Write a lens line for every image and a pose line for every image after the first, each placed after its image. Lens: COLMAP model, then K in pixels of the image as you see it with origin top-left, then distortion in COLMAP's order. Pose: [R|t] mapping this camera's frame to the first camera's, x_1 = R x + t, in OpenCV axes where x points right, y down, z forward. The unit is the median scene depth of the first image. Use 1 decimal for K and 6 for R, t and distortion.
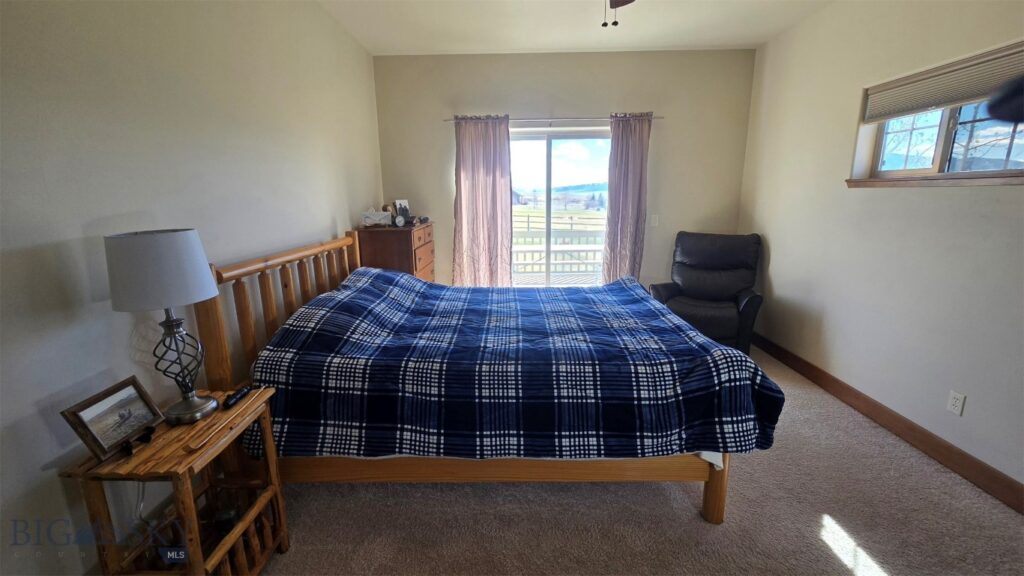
lens RADIAL K [[414.3, 0, 507.1], [0, 414.3, 283.7], [0, 0, 1]] dist [-0.002878, -0.000217]
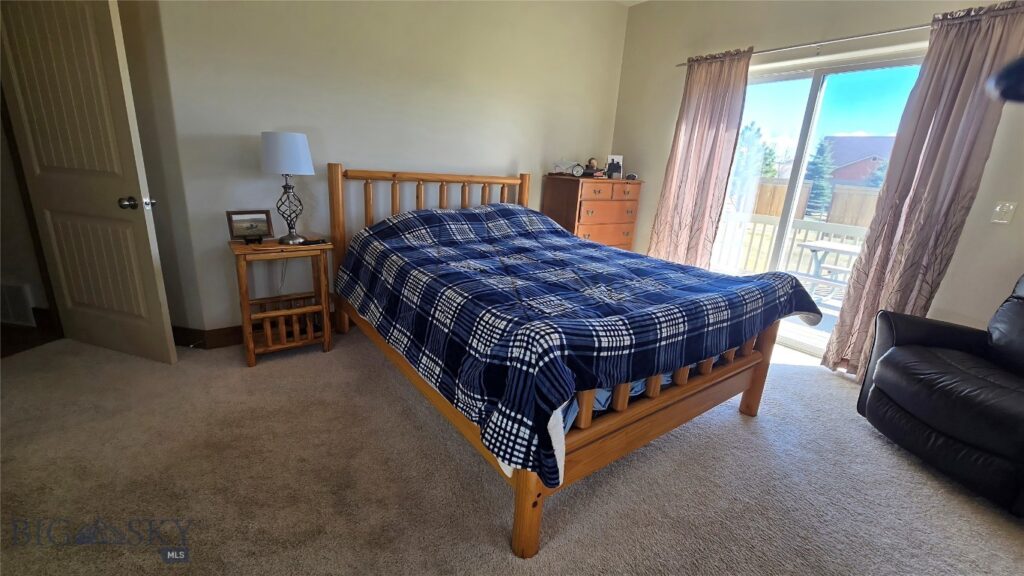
lens RADIAL K [[414.3, 0, 512.6], [0, 414.3, 288.5], [0, 0, 1]] dist [-0.002878, -0.000217]
pose [[0.617007, 0.274483, -0.737537, 0.412386], [-0.236034, 0.958600, 0.159294, 0.000976], [0.750727, 0.075798, 0.656250, 0.201693]]
